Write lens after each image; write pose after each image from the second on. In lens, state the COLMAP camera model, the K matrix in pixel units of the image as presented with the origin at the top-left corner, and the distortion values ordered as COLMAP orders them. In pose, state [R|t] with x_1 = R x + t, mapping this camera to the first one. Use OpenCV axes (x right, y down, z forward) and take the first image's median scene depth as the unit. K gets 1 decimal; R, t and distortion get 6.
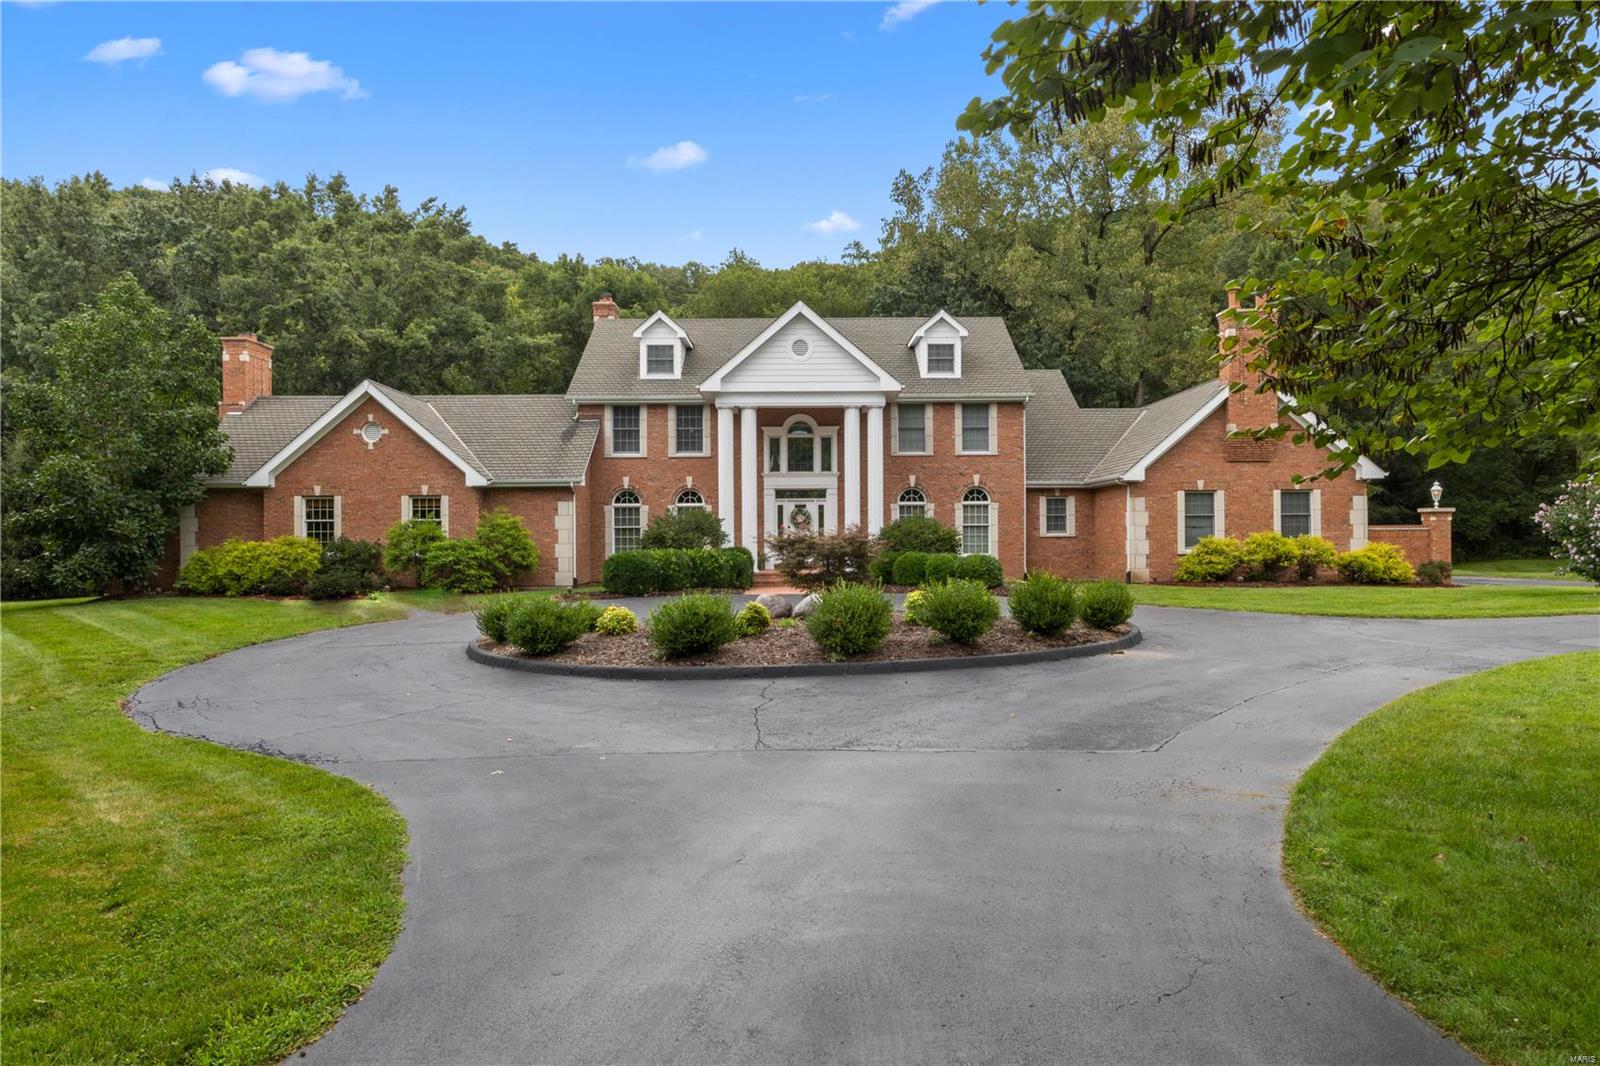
lens RADIAL K [[1076.6, 0, 797.9], [0, 1076.6, 515.7], [0, 0, 1]] dist [0.000544, 0.003952]
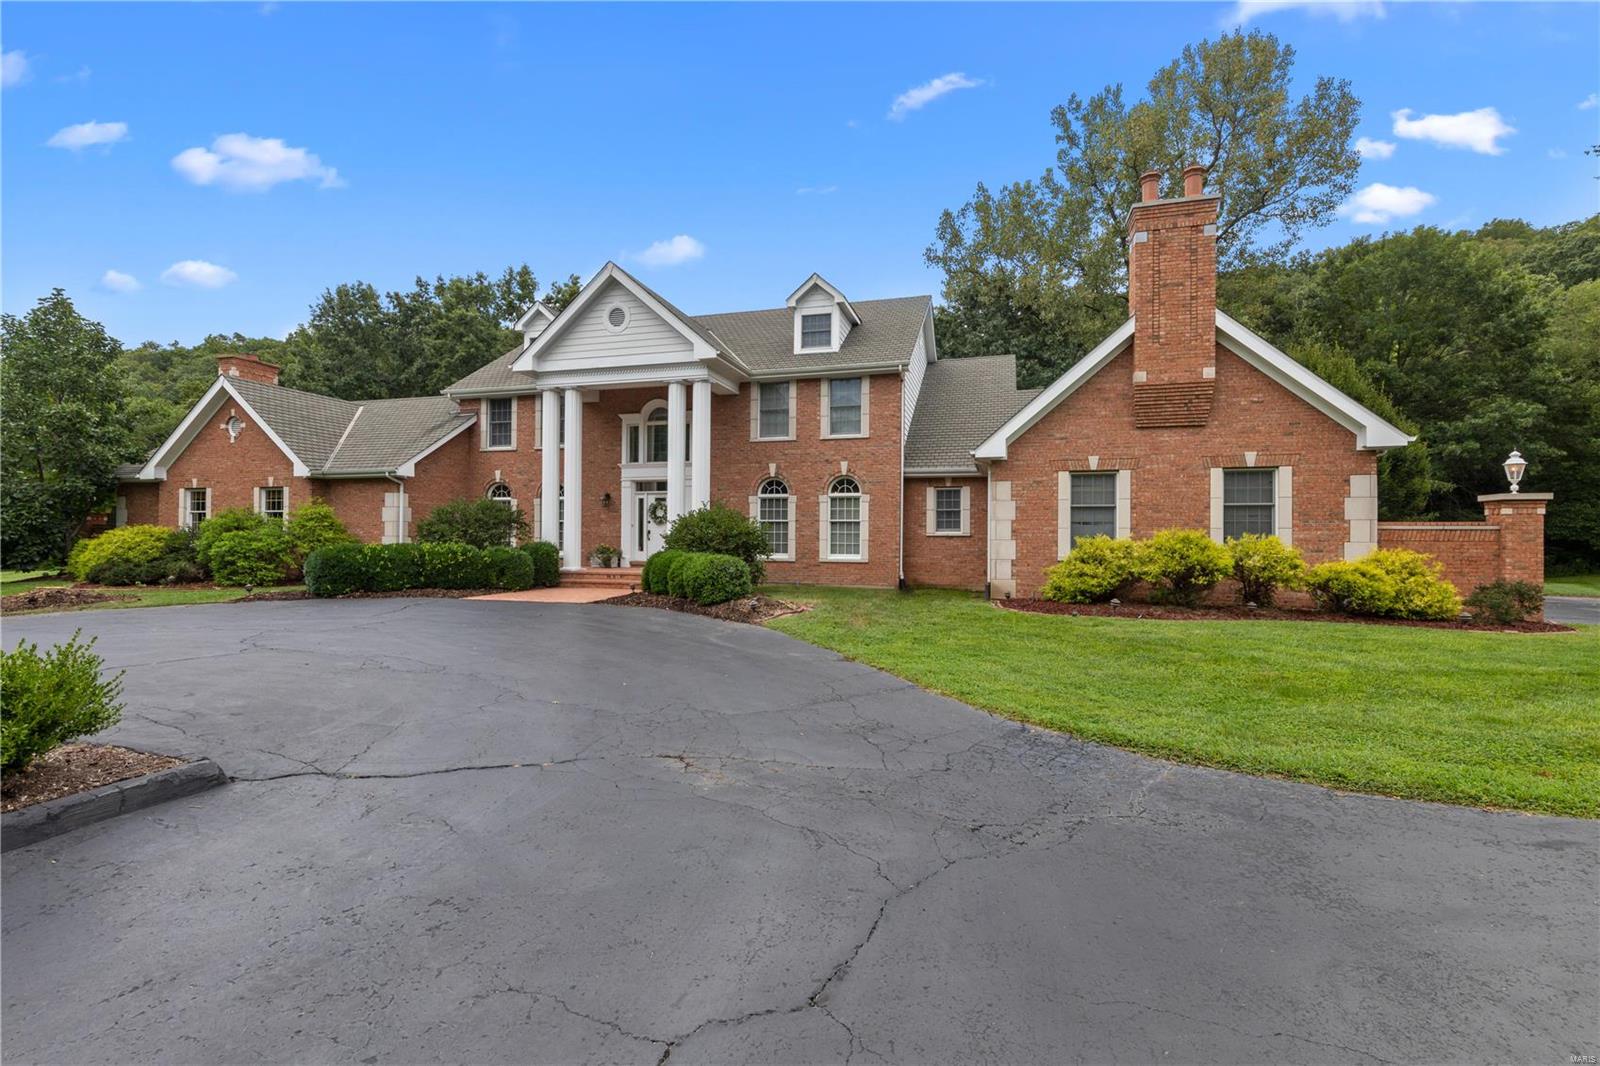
lens RADIAL K [[704.0, 0, 799.1], [0, 704.0, 527.0], [0, 0, 1]] dist [0.004794, 0.000232]
pose [[0.958823, 0.007907, -0.283893, 0.296637], [-0.007151, 0.999968, 0.003698, 0.012024], [0.283913, -0.001515, 0.958849, 0.467202]]
